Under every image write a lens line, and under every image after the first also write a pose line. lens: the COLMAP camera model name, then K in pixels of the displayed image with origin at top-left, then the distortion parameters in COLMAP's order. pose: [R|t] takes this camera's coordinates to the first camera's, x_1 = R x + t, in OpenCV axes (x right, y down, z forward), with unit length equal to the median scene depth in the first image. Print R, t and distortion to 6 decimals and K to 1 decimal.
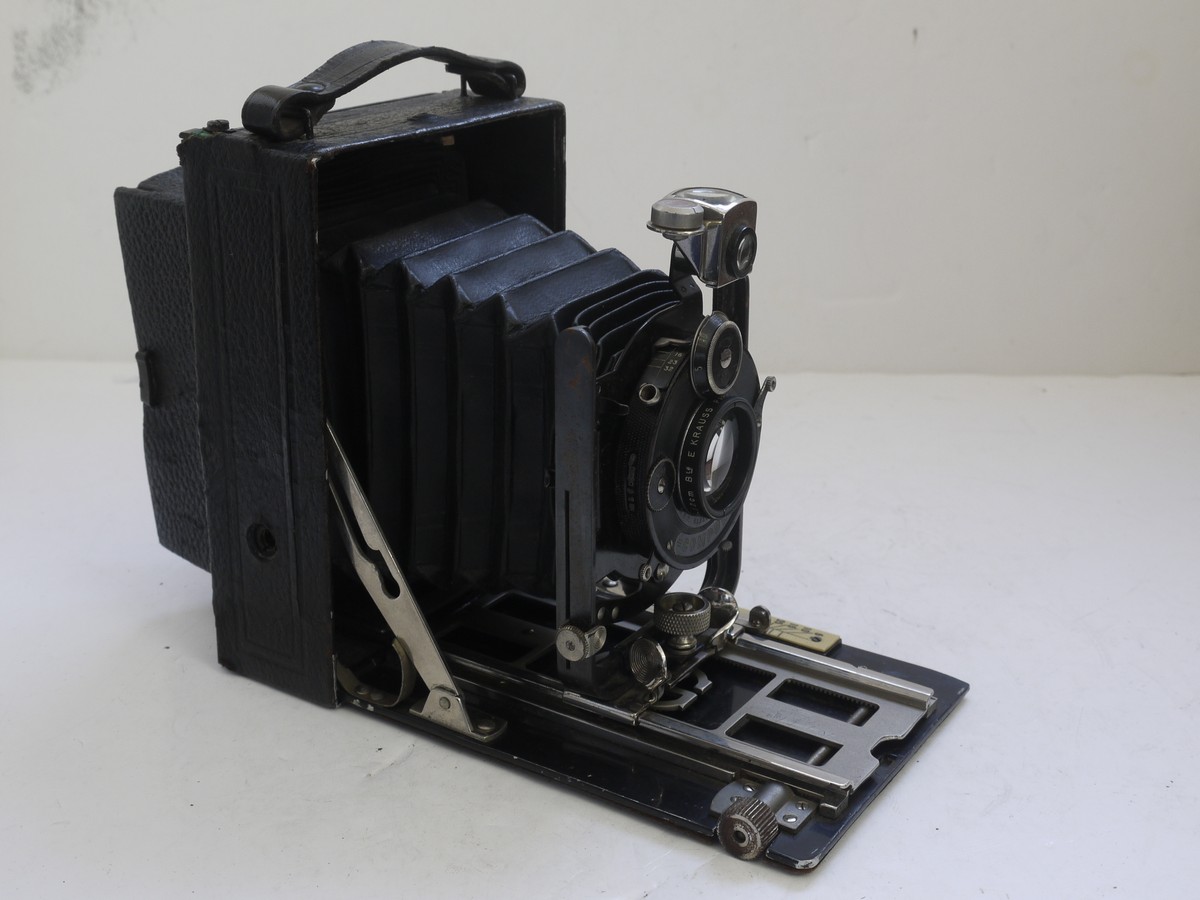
lens RADIAL K [[1623.3, 0, 600.0], [0, 1623.3, 450.0], [0, 0, 1]] dist [-0.014114, -0.028609]
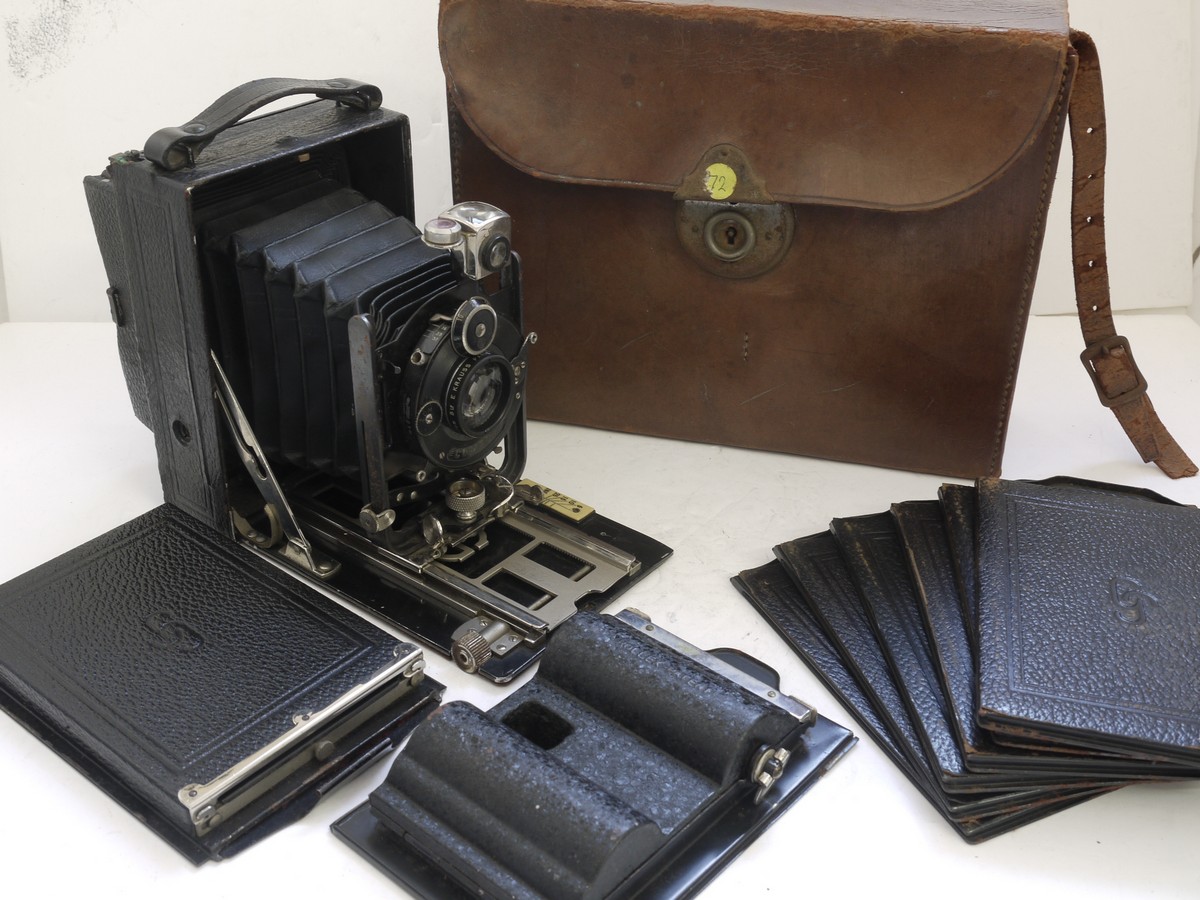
lens RADIAL K [[1429.3, 0, 600.0], [0, 1429.3, 450.0], [0, 0, 1]] dist [-0.021216, 0.036061]
pose [[0.994494, 0.049798, -0.092210, 0.298129], [-0.032600, 0.983236, 0.179402, -0.178615], [0.099599, -0.175408, 0.979445, -0.234811]]
